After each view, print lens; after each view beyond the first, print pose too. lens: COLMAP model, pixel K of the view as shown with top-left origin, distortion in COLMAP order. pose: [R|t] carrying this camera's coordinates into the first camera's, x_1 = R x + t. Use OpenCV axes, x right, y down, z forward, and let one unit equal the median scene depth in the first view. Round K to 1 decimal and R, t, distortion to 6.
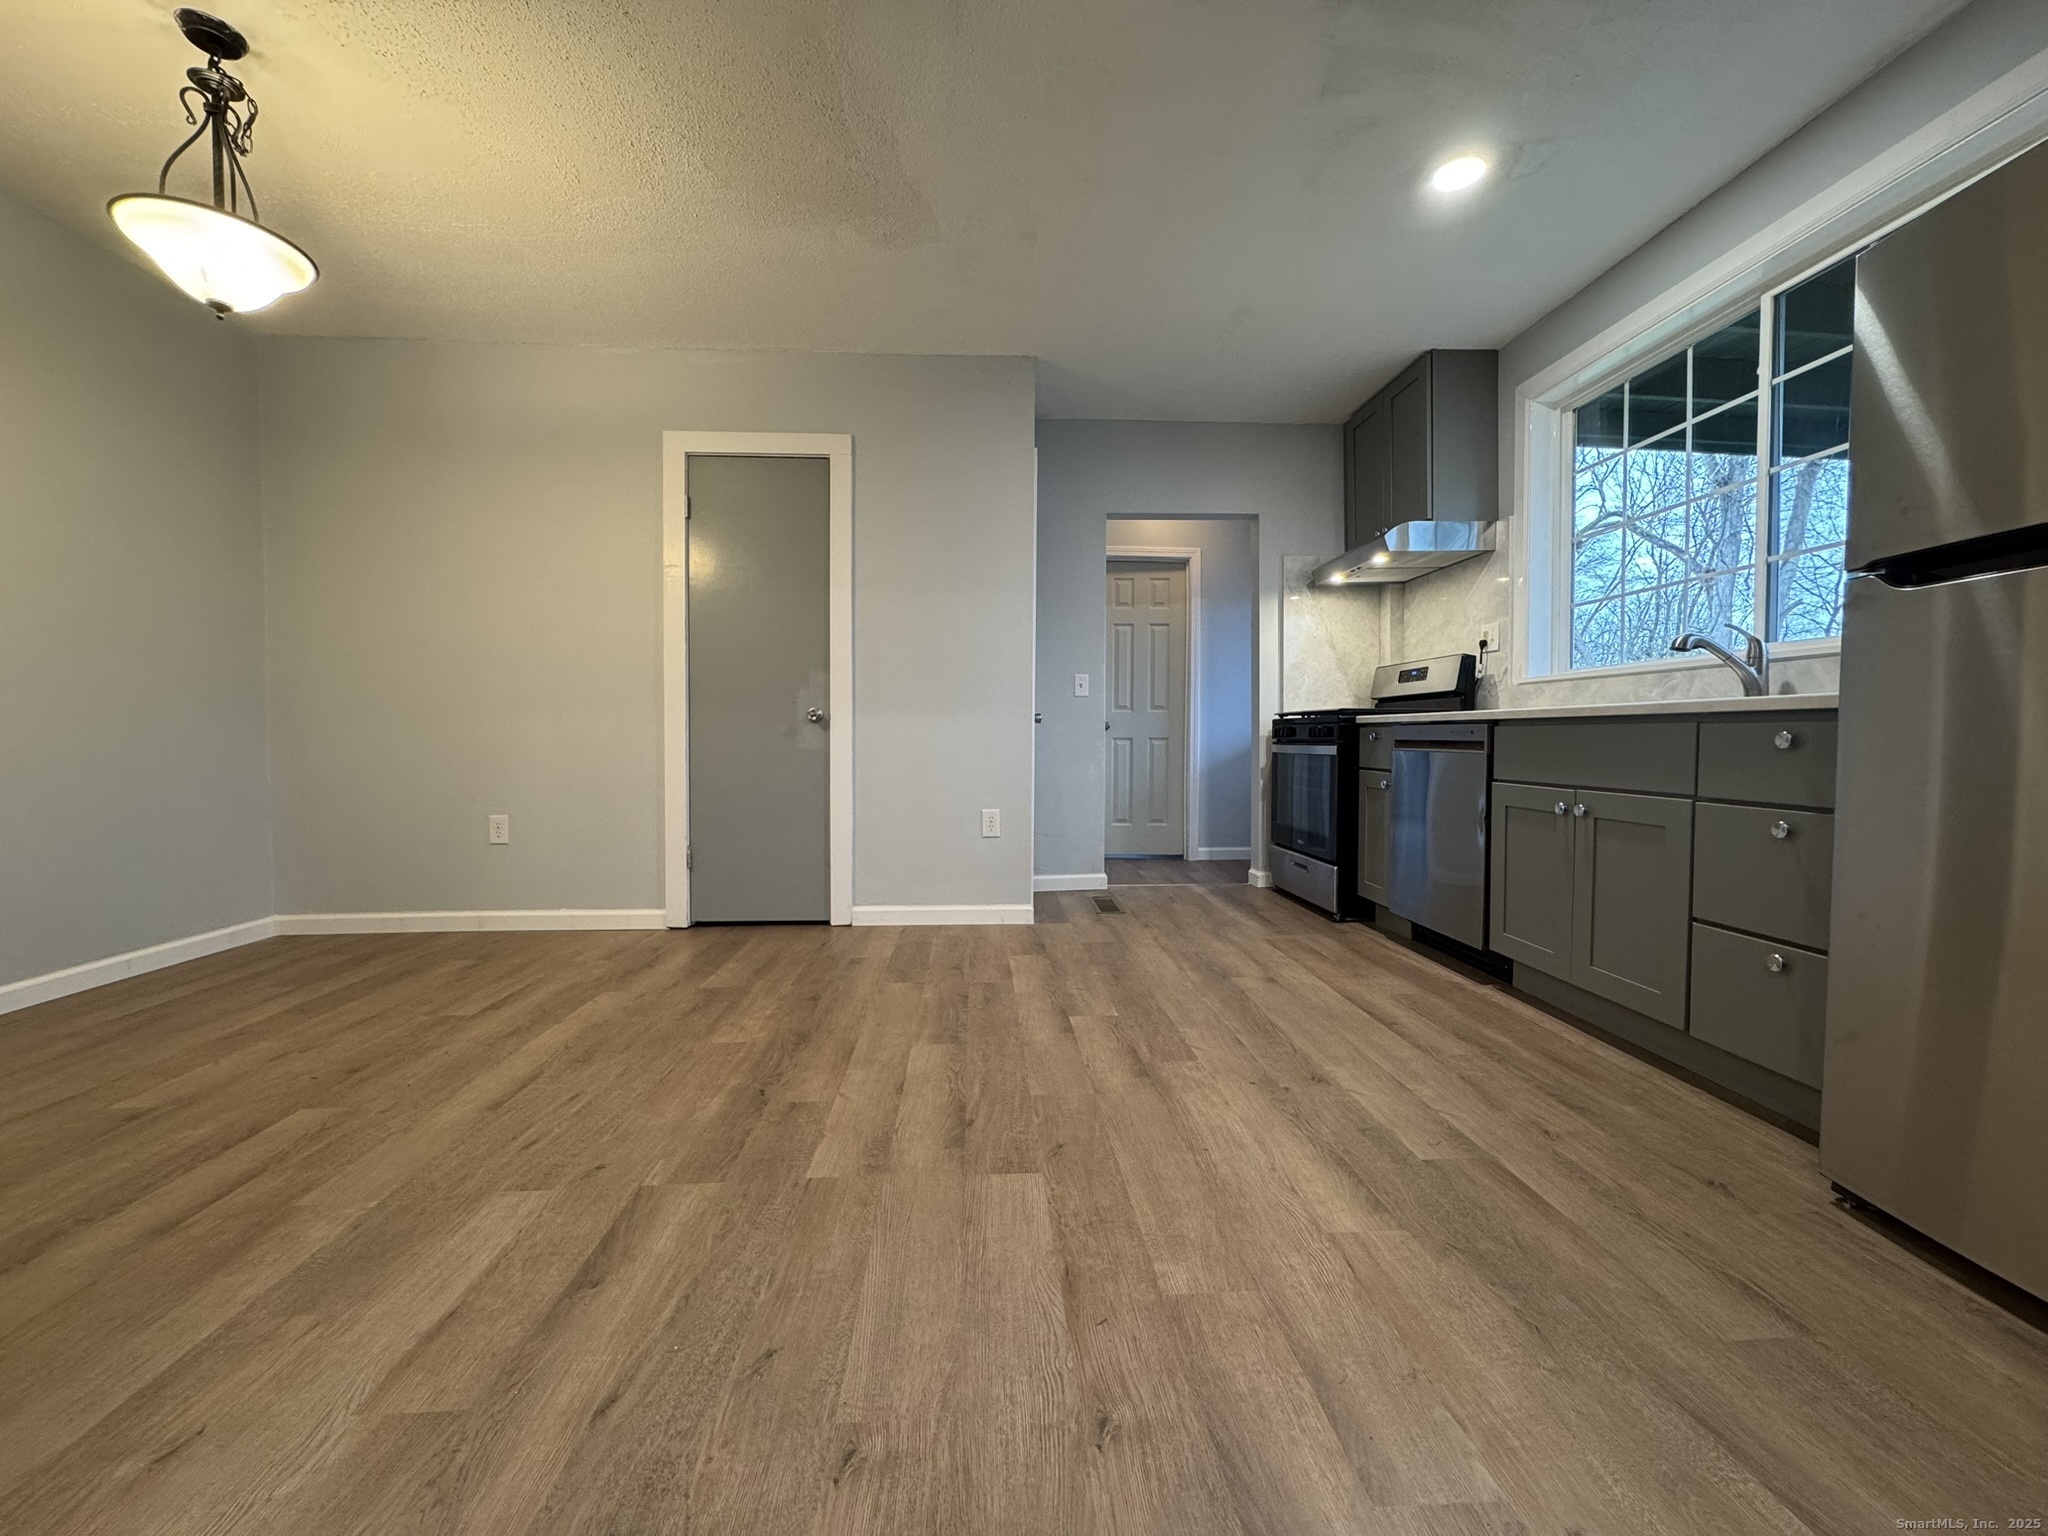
lens RADIAL K [[813.5, 0, 1022.9], [0, 813.5, 768.4], [0, 0, 1]] dist [-0.002736, 0.000072]
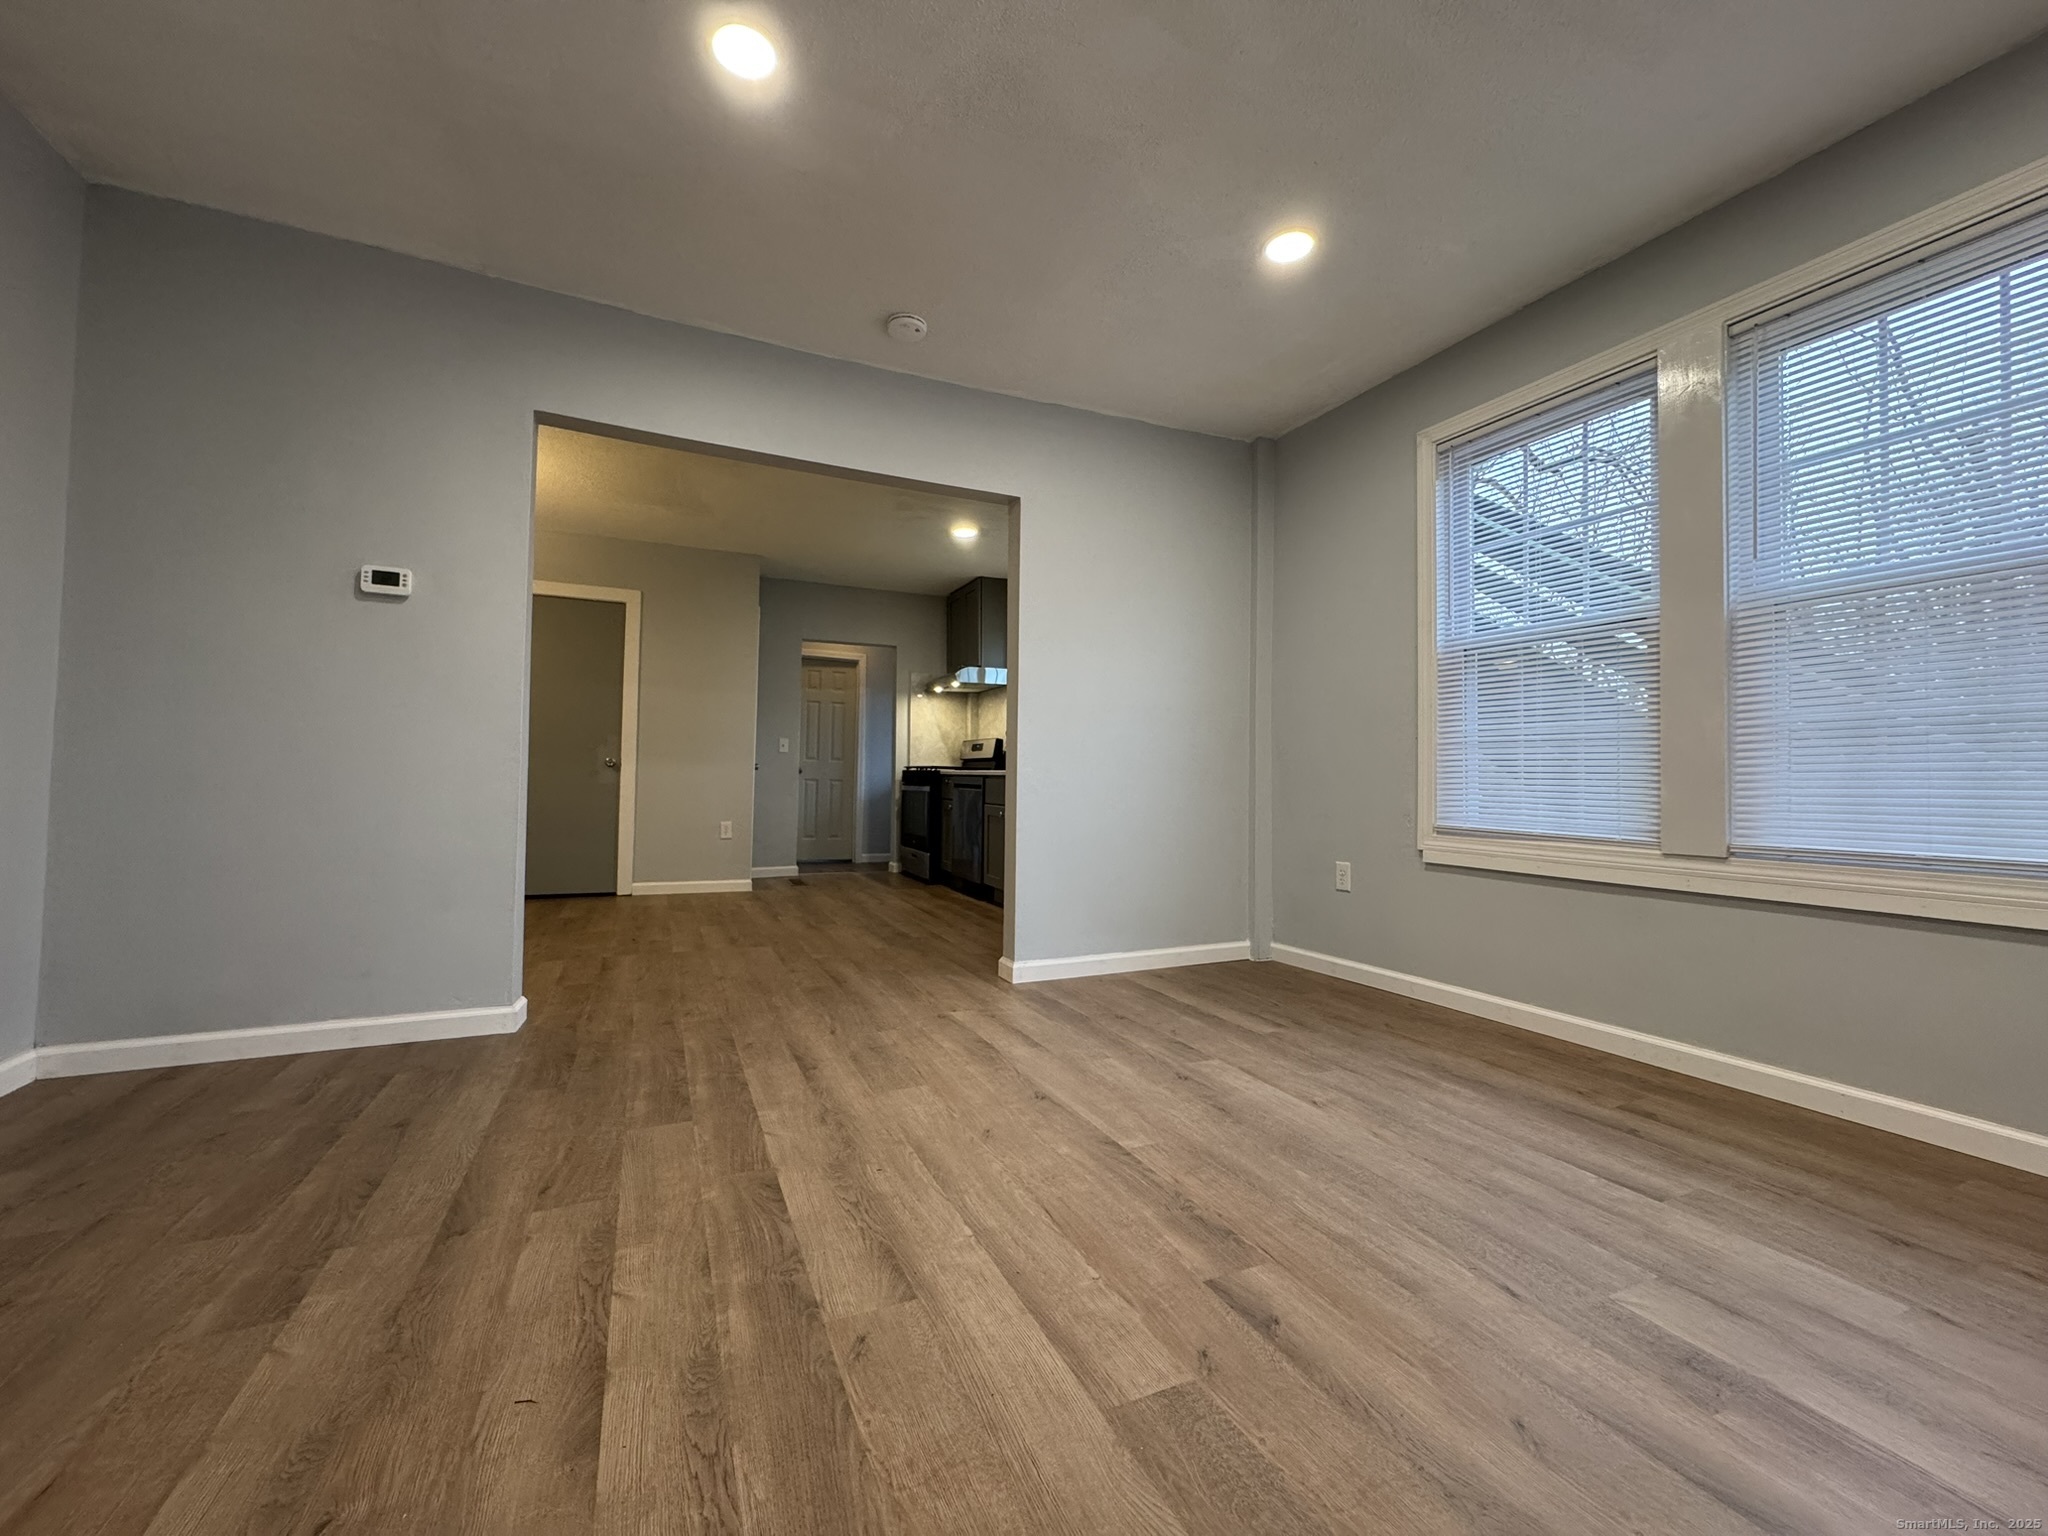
lens RADIAL K [[813.5, 0, 1017.9], [0, 813.5, 765.2], [0, 0, 1]] dist [-0.002736, 0.000072]
pose [[0.934469, 0.022988, 0.355300, -0.104750], [-0.004291, 0.998568, -0.053322, 0.028924], [-0.356017, 0.048303, 0.933230, -1.059264]]
